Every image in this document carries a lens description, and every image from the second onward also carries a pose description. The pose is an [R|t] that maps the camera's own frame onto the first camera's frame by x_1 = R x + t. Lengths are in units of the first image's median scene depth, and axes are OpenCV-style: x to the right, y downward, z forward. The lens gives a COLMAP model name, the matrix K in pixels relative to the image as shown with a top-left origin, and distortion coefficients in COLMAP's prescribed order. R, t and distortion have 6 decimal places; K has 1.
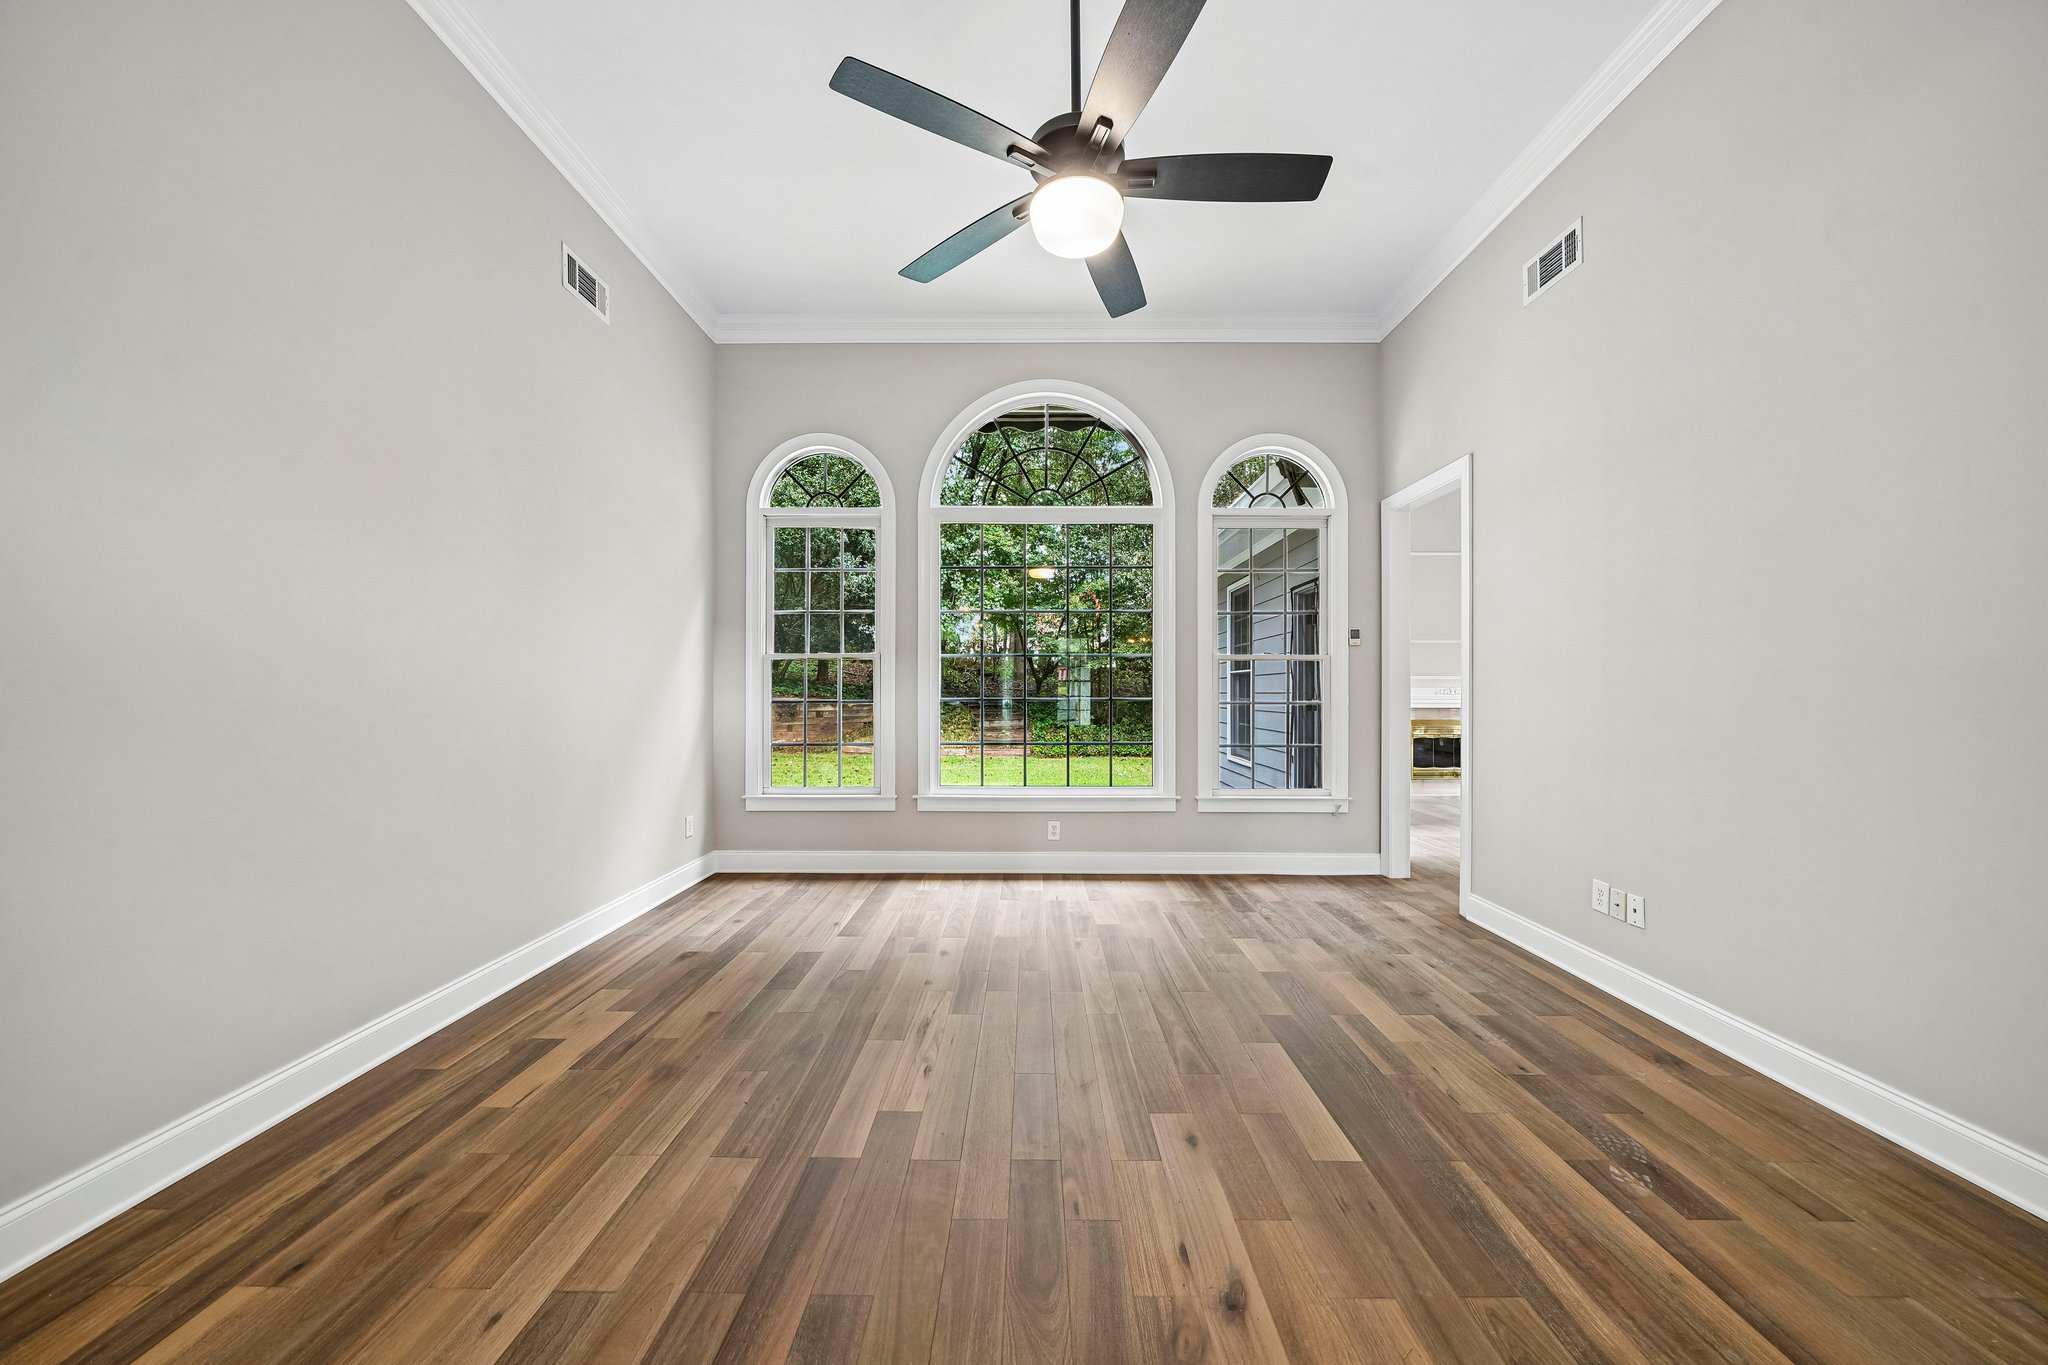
lens RADIAL K [[709.3, 0, 1022.0], [0, 709.3, 682.5], [0, 0, 1]] dist [0.000267, -0.000219]
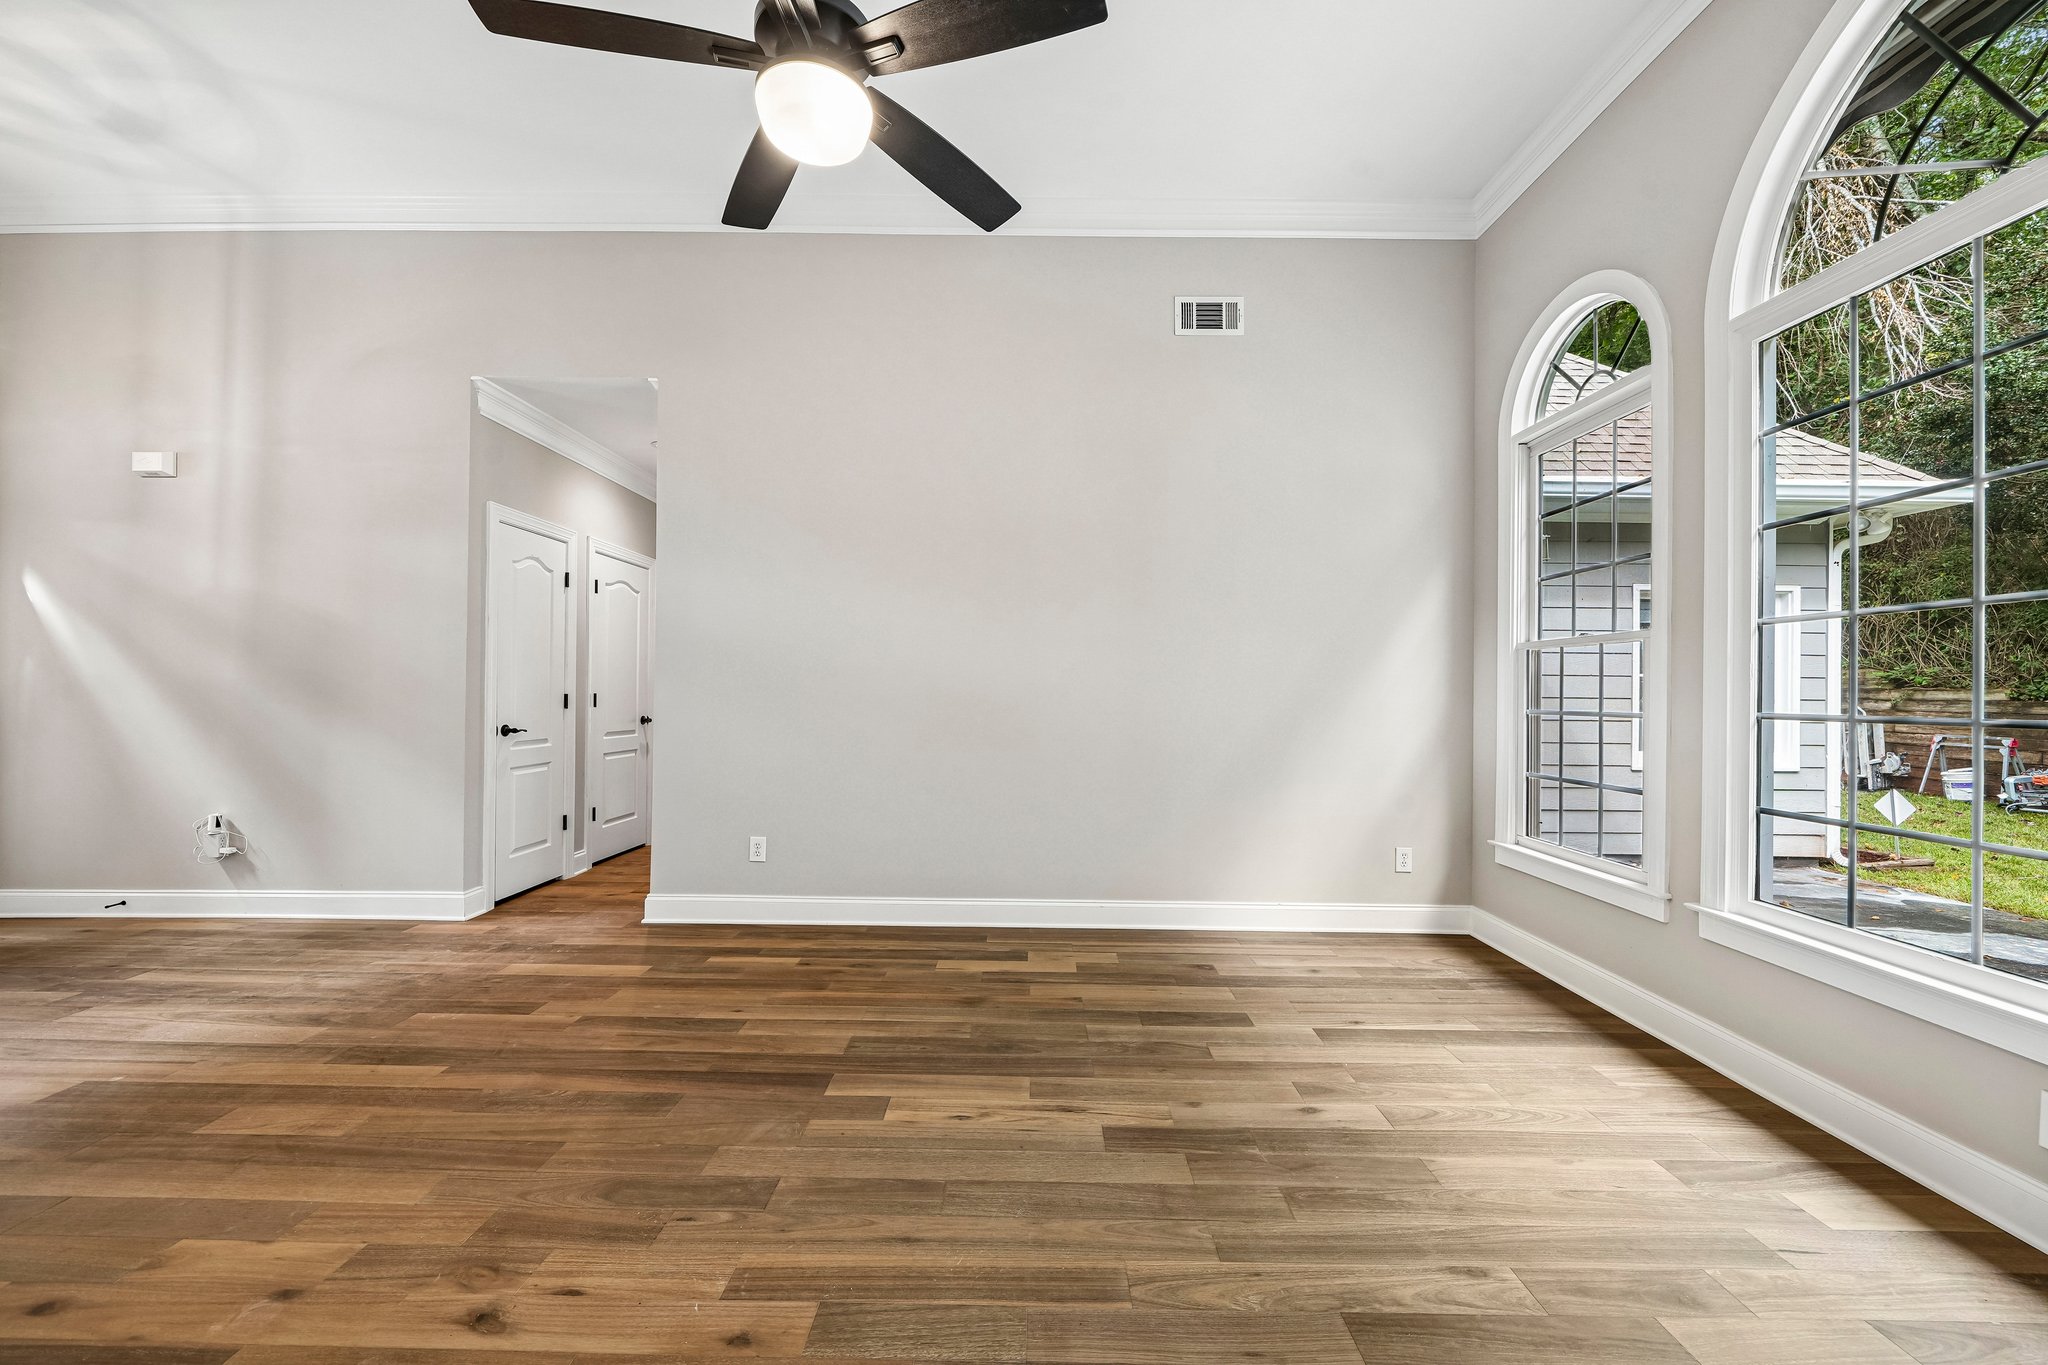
lens RADIAL K [[778.2, 0, 1022.0], [0, 778.2, 690.1], [0, 0, 1]] dist [0.000797, 0.000086]
pose [[-0.006340, -0.002370, -0.999977, 0.664609], [0.003374, 0.999991, -0.002391, 0.009396], [0.999974, -0.003389, -0.006332, 0.852575]]
